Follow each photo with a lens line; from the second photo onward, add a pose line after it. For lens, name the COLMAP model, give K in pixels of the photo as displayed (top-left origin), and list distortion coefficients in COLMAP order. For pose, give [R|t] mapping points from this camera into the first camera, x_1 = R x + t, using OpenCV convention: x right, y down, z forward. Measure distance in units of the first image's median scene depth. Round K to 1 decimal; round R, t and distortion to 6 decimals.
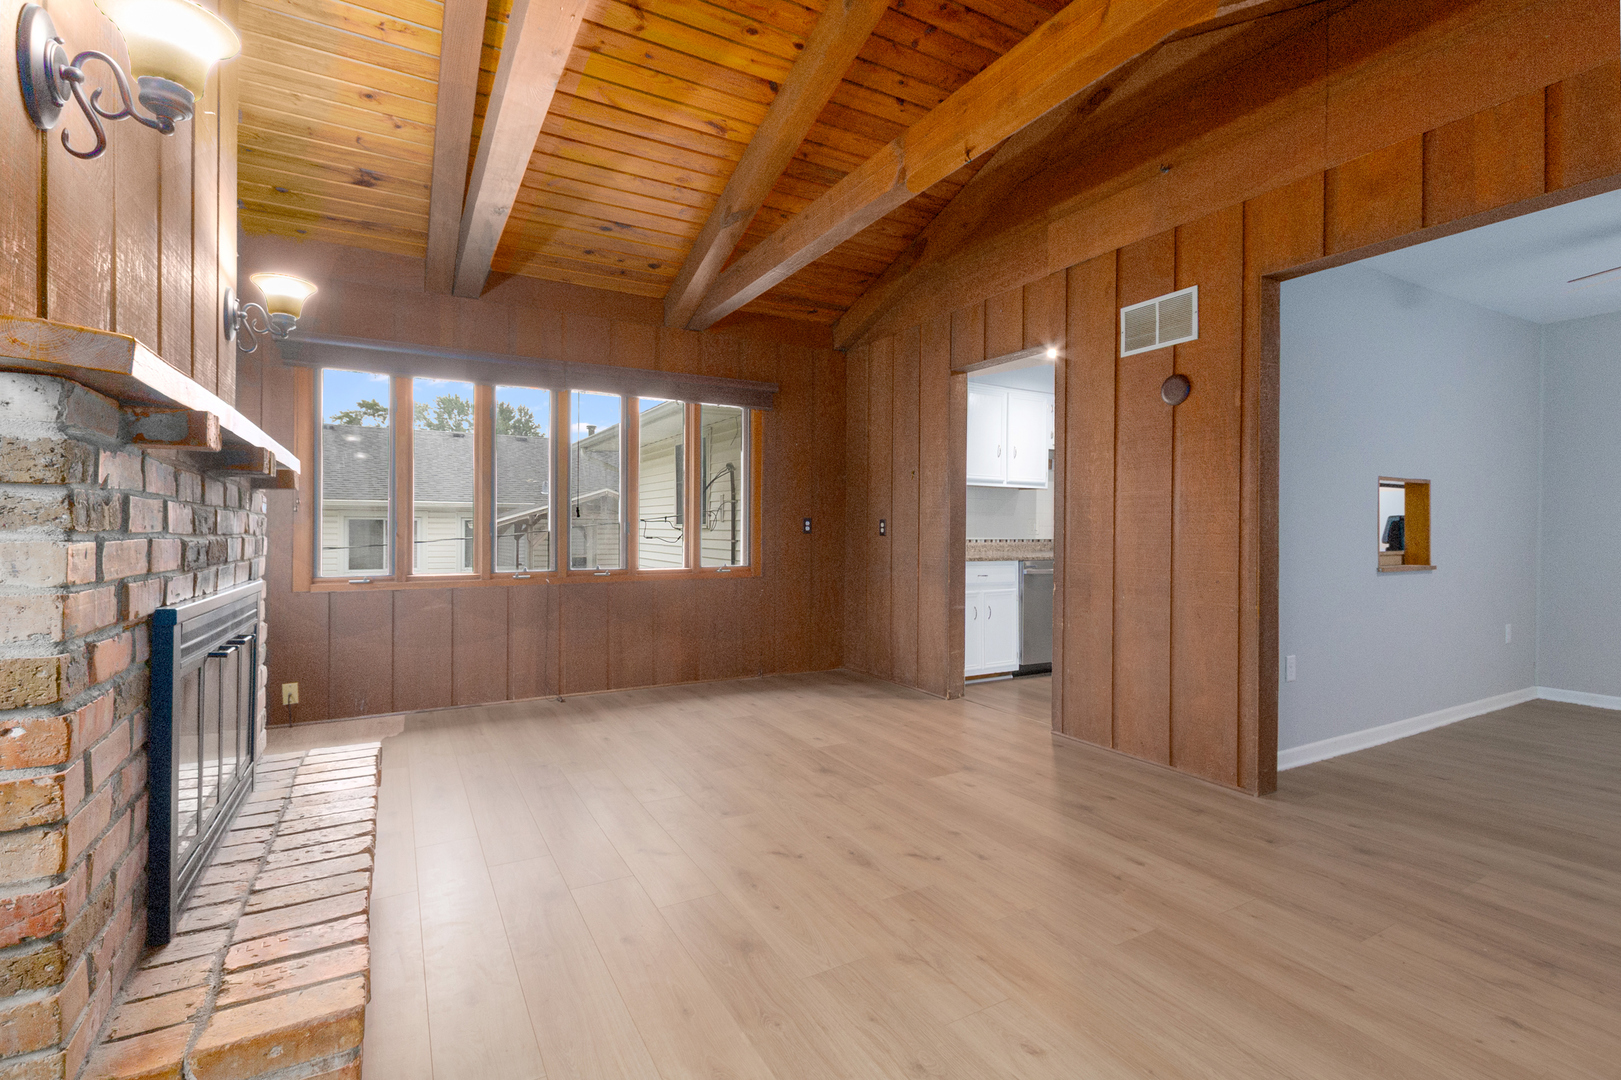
lens RADIAL K [[732.5, 0, 804.1], [0, 732.5, 534.3], [0, 0, 1]] dist [-0.002335, -0.000878]
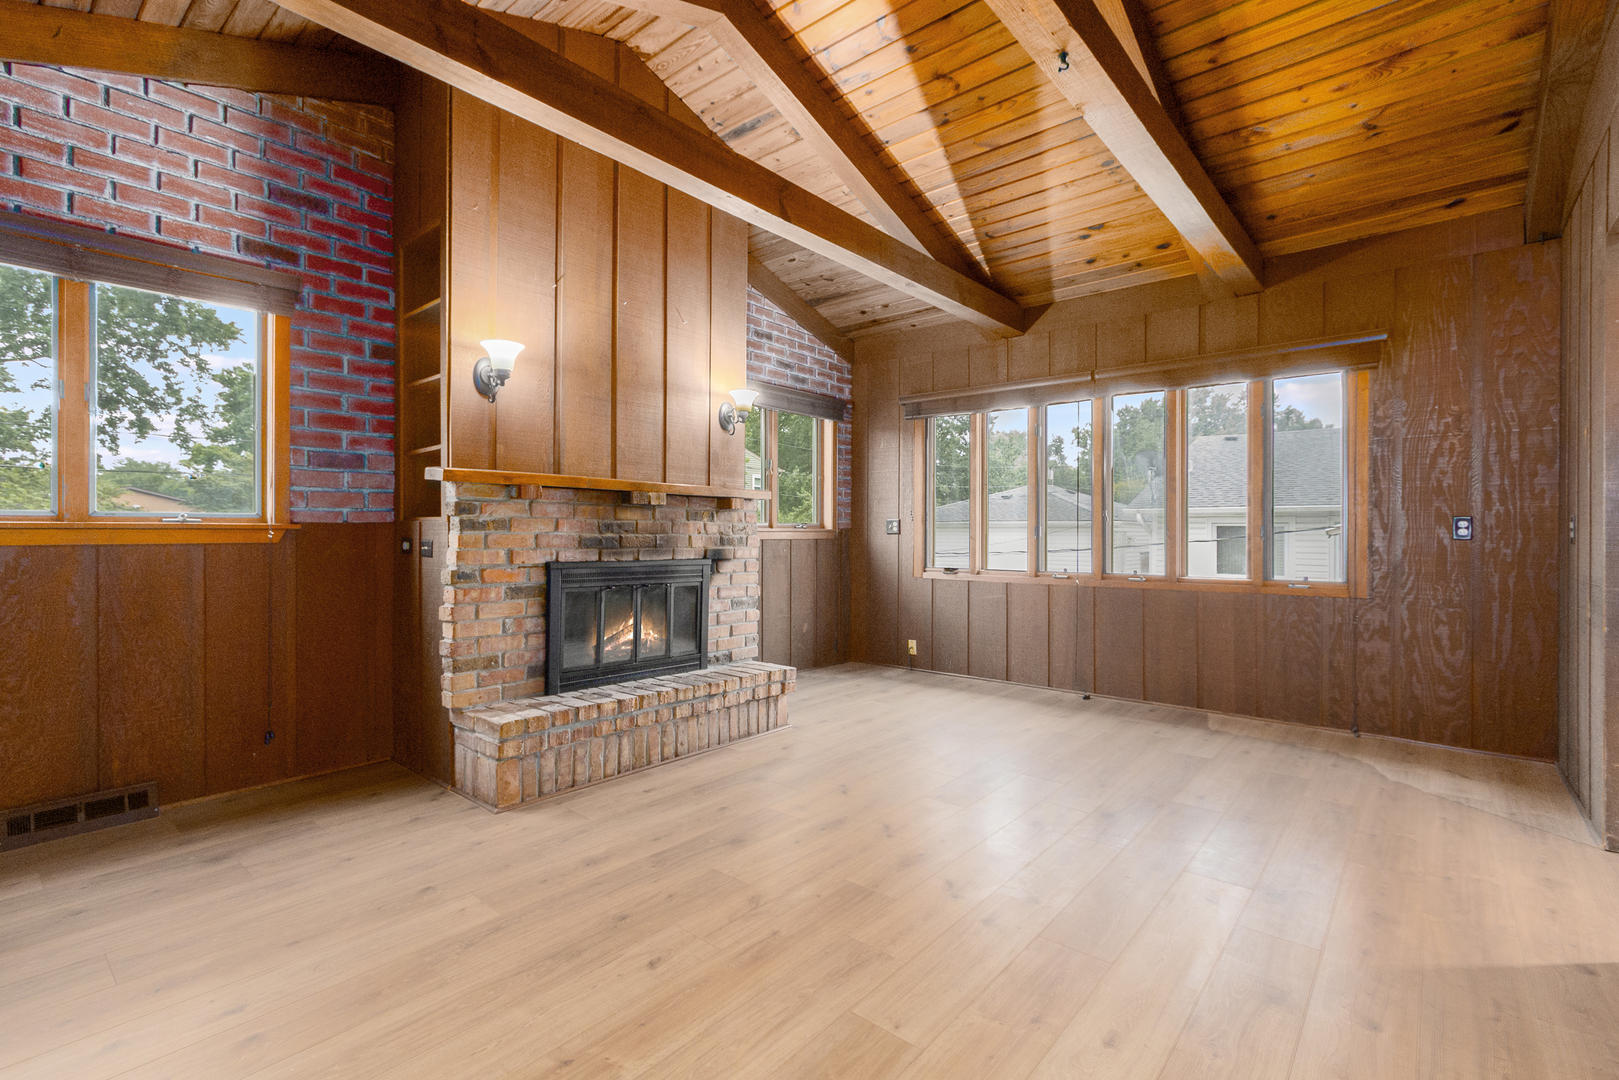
lens RADIAL K [[731.6, 0, 807.9], [0, 731.6, 534.8], [0, 0, 1]] dist [-0.002335, -0.000878]
pose [[0.343800, 0.000562, -0.939043, 0.578175], [-0.008988, 0.999956, -0.002692, 0.001928], [0.939000, 0.009366, 0.343790, 0.310393]]
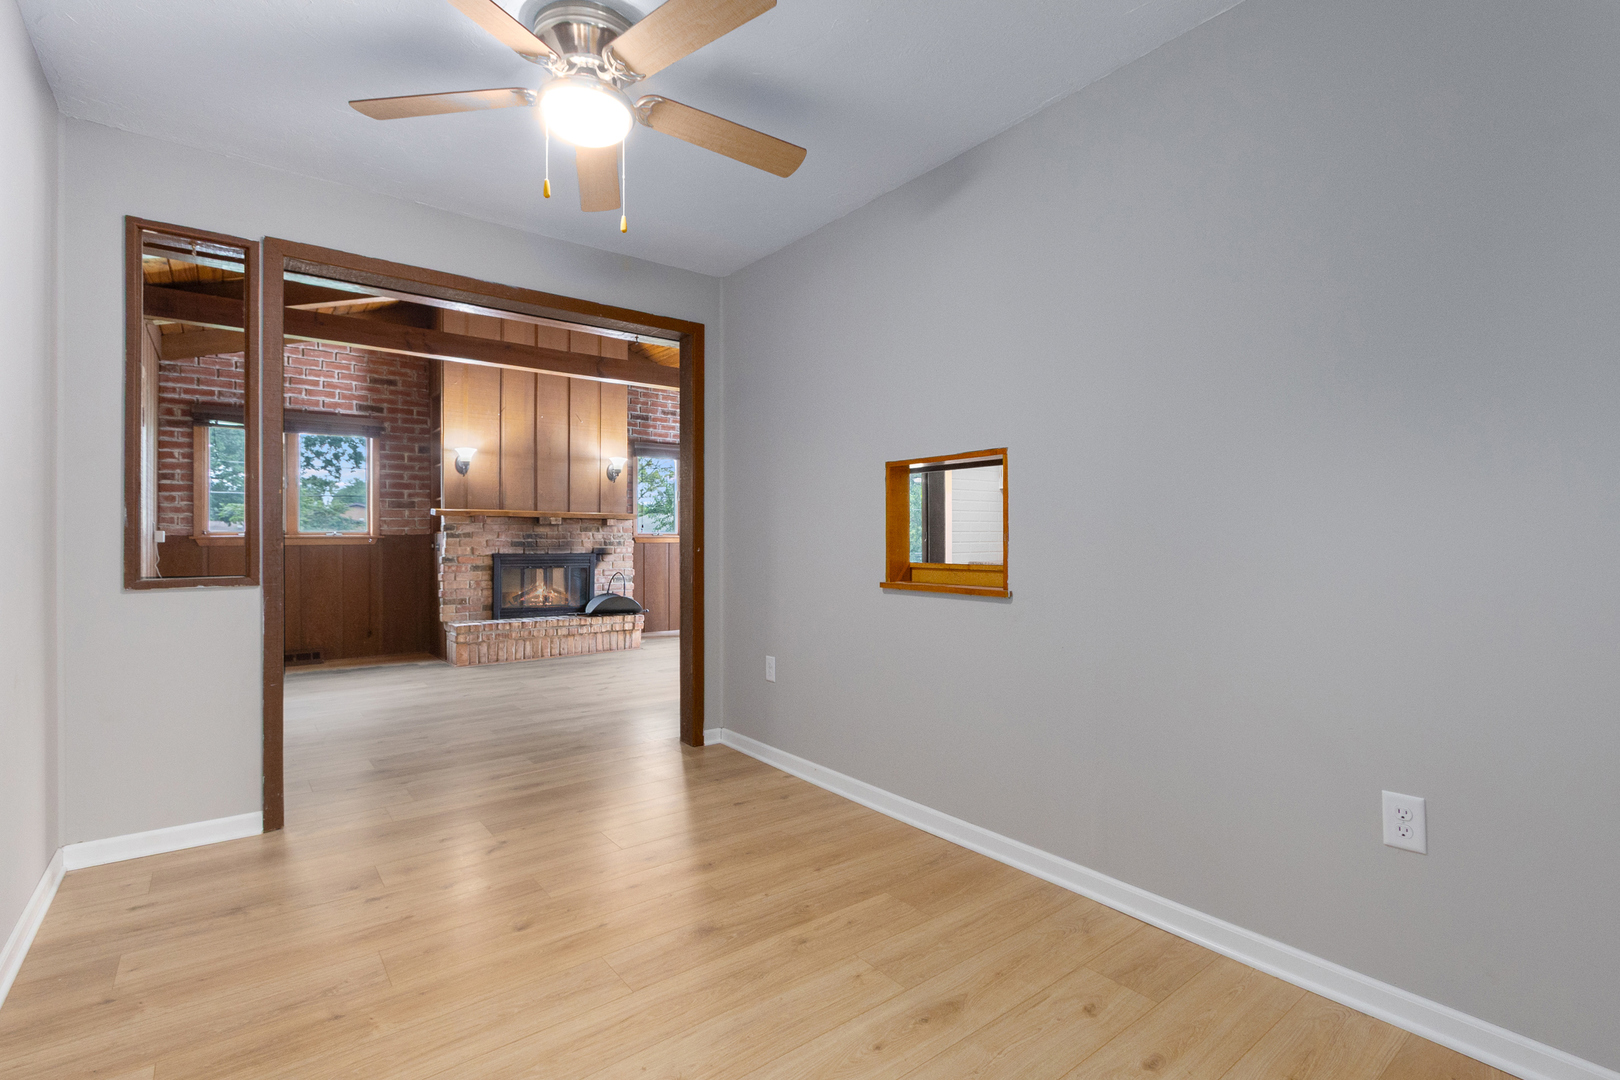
lens RADIAL K [[732.0, 0, 802.5], [0, 732.0, 539.8], [0, 0, 1]] dist [-0.002335, -0.000878]
pose [[0.147331, -0.001183, -0.989087, 1.186173], [-0.004082, 0.999990, -0.001804, 0.001917], [0.989079, 0.004303, 0.147324, 0.630630]]
